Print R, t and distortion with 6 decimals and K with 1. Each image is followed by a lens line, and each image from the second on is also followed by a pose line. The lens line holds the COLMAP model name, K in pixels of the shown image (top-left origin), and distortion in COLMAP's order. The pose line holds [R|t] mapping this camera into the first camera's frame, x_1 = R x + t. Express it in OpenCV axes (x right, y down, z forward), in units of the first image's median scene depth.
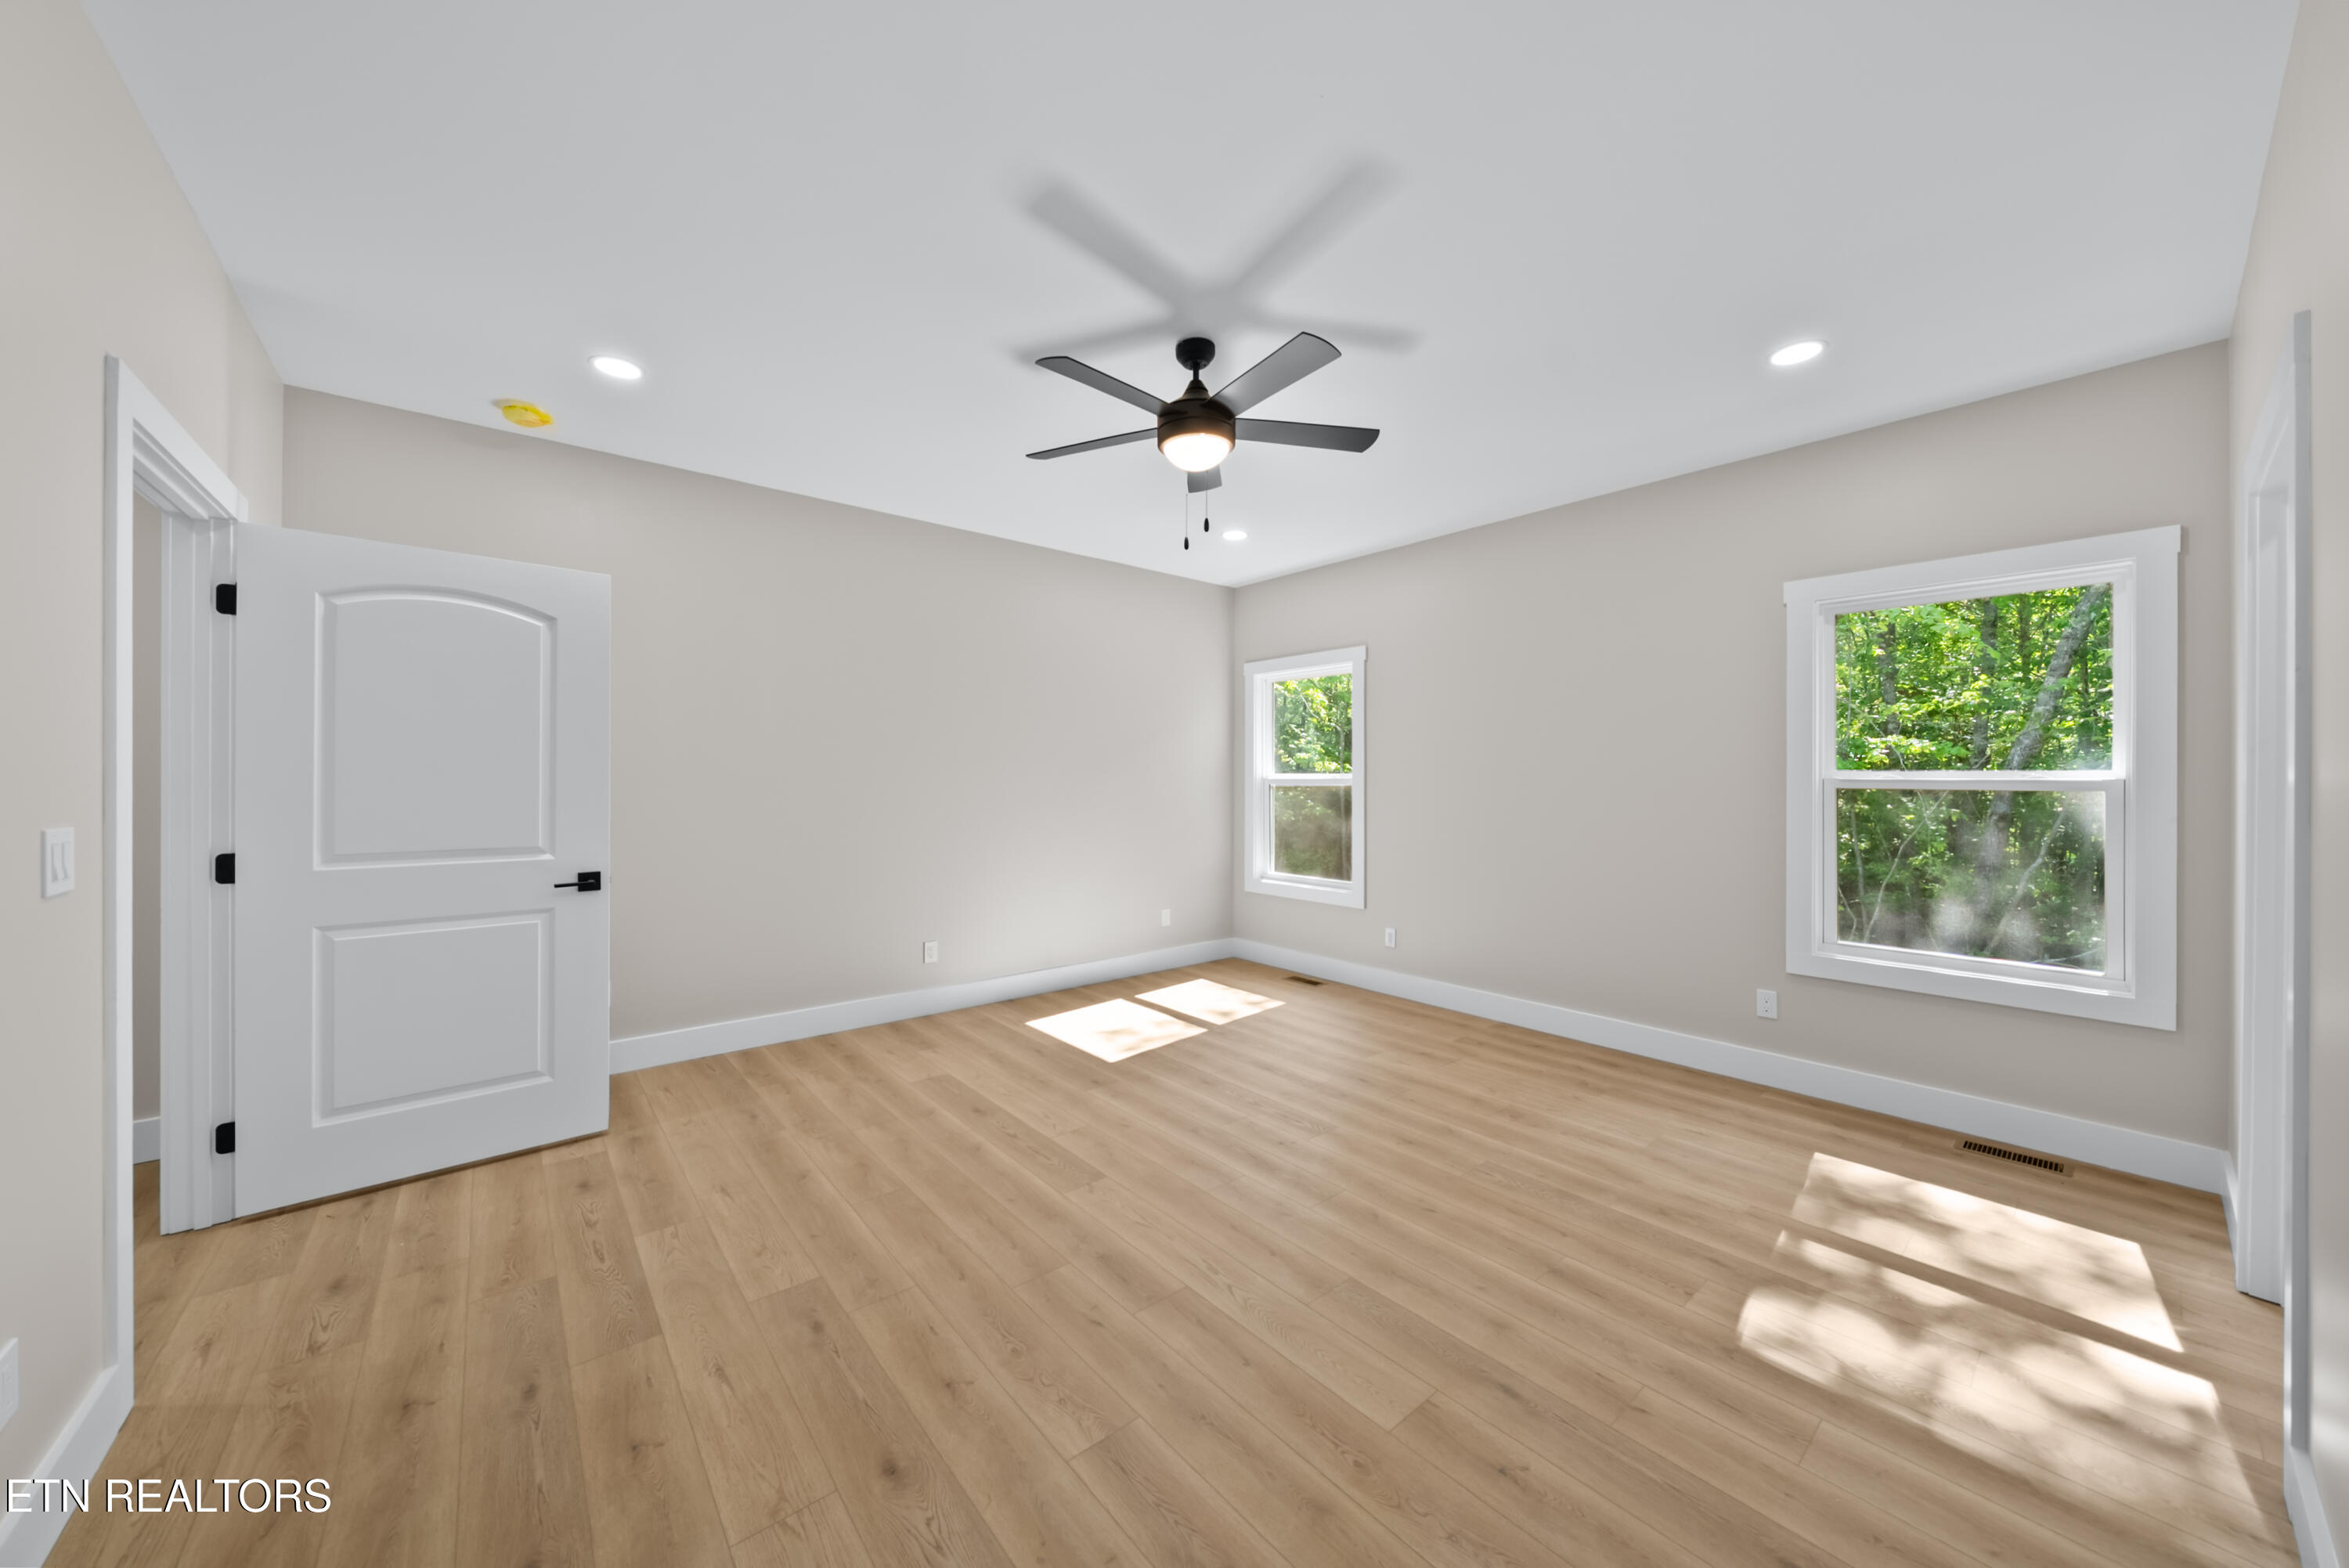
lens RADIAL K [[798.2, 0, 1179.1], [0, 798.2, 779.5], [0, 0, 1]] dist [0.001128, 0.000120]
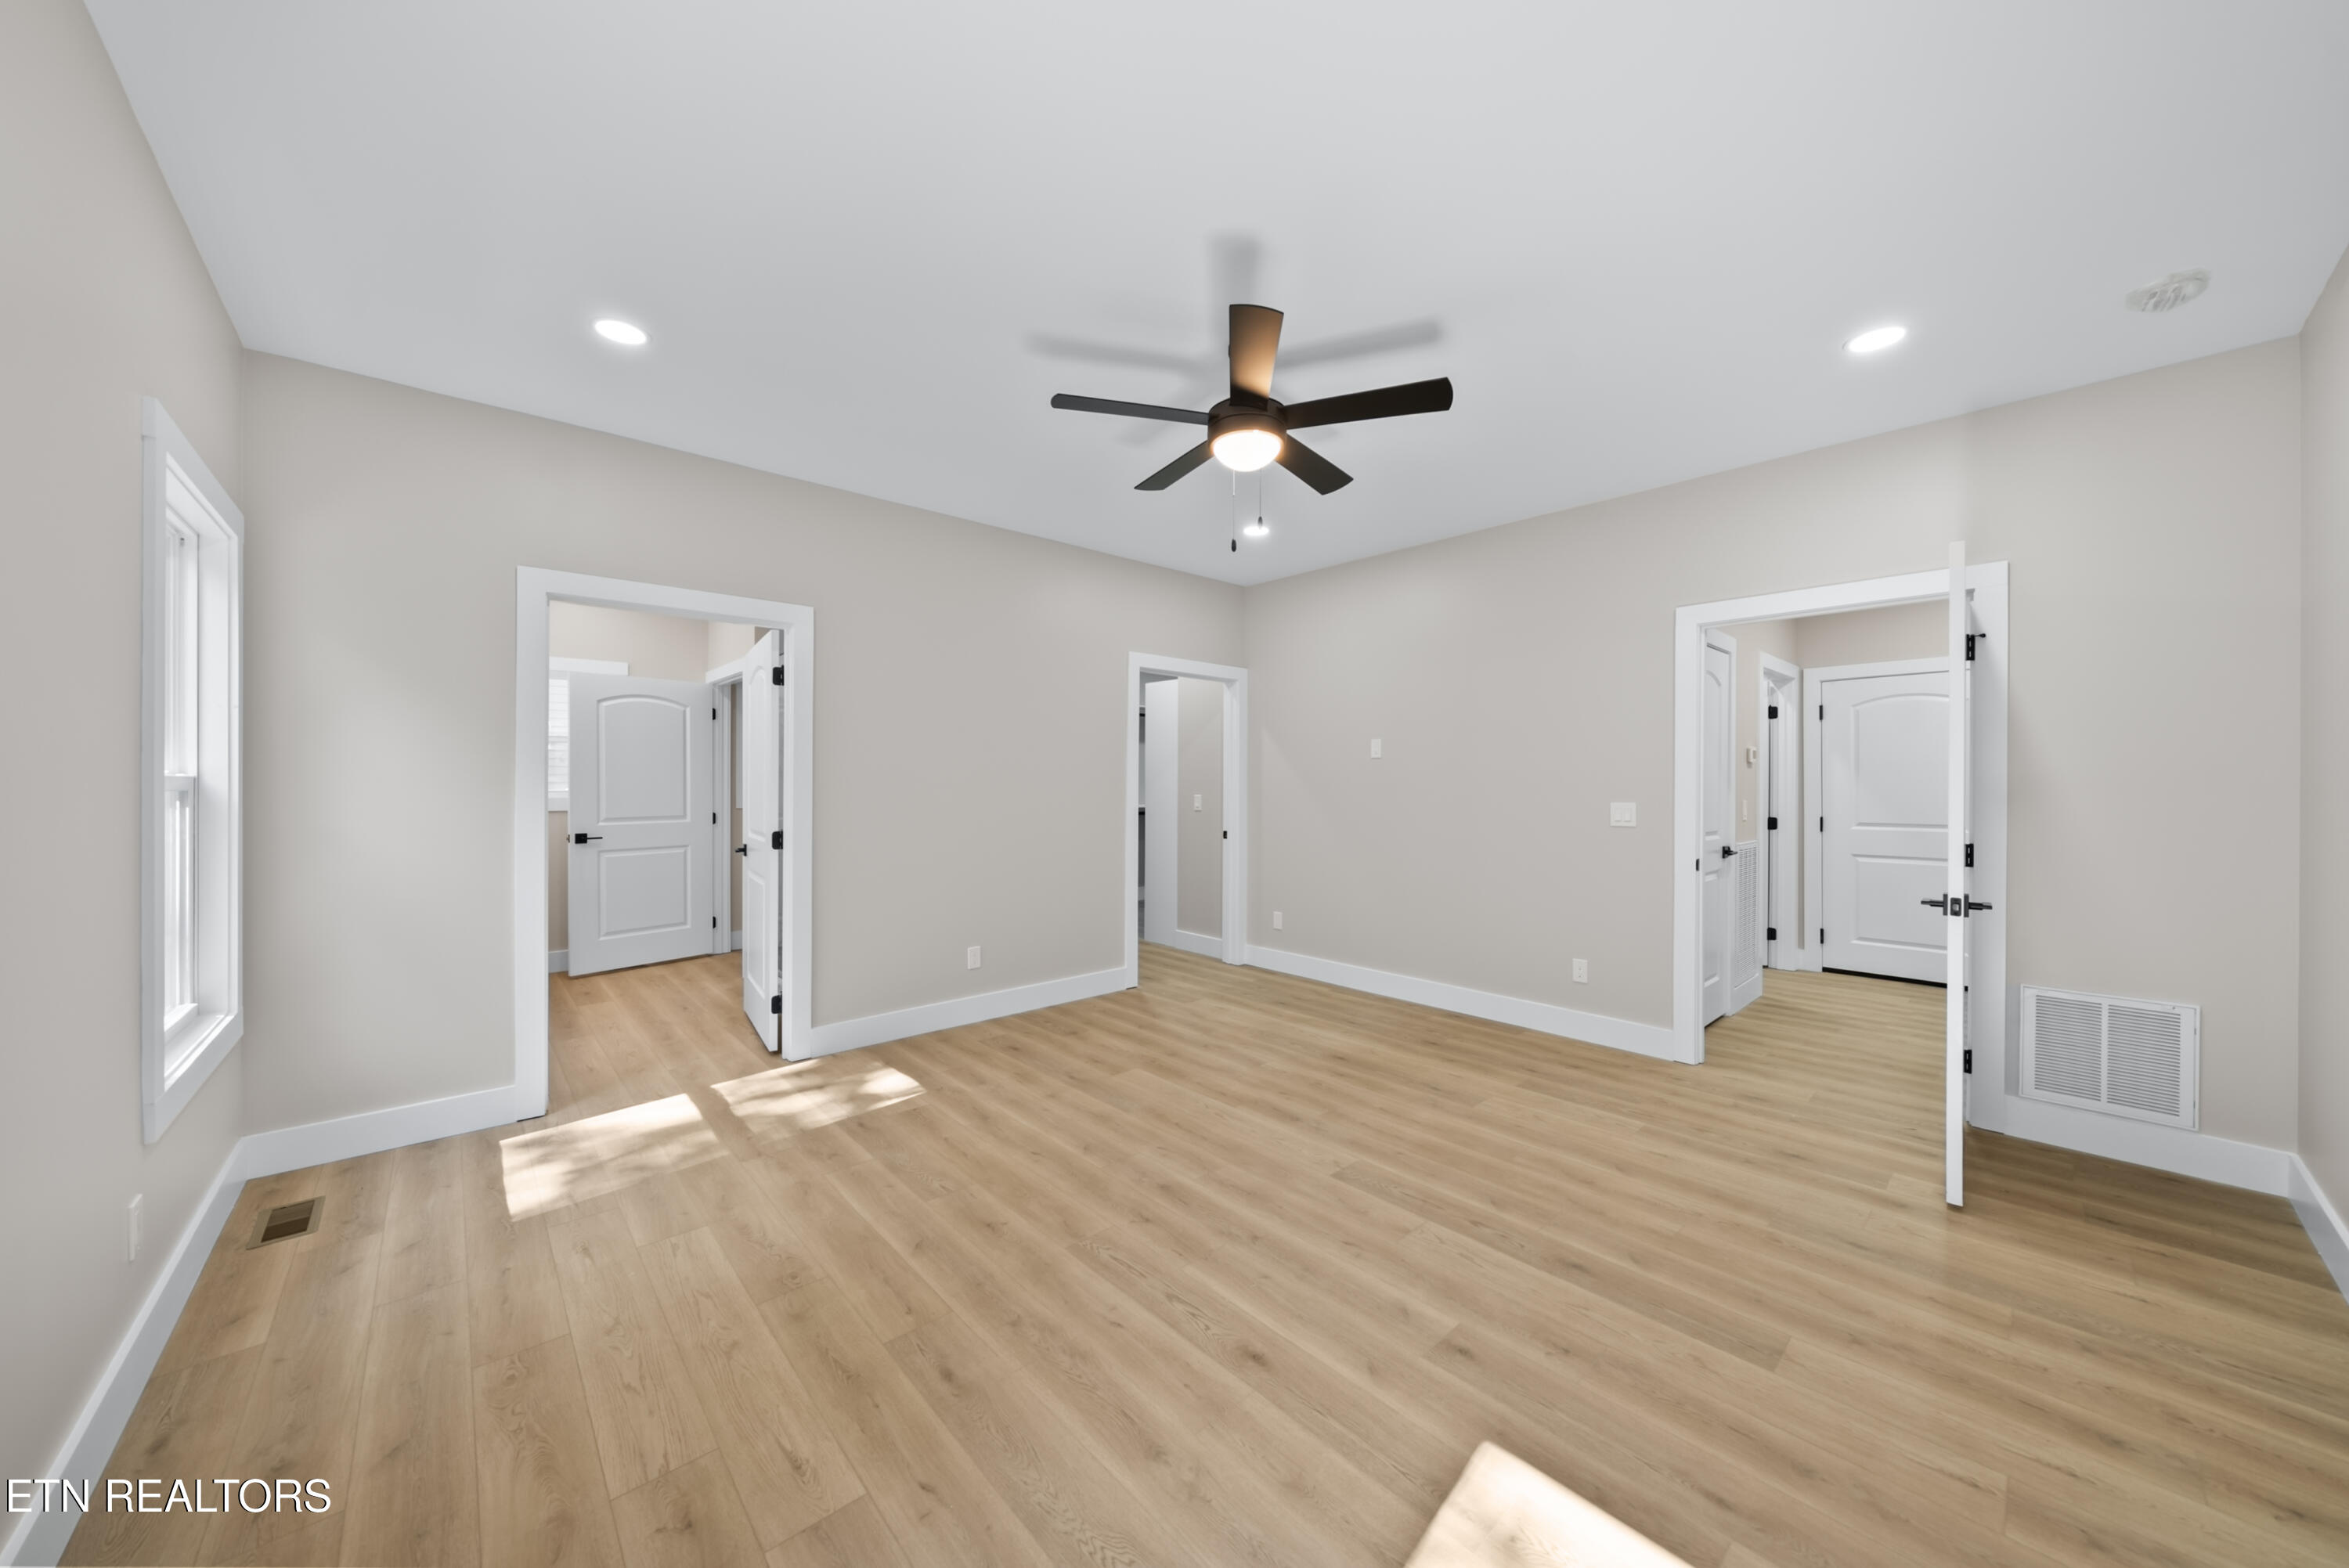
lens RADIAL K [[798.2, 0, 1179.1], [0, 798.2, 779.5], [0, 0, 1]] dist [0.001128, 0.000120]
pose [[-0.999334, -0.006671, -0.035878, 0.148034], [-0.006457, 0.999961, -0.006070, 0.003024], [0.035917, -0.005835, -0.999338, 2.115250]]
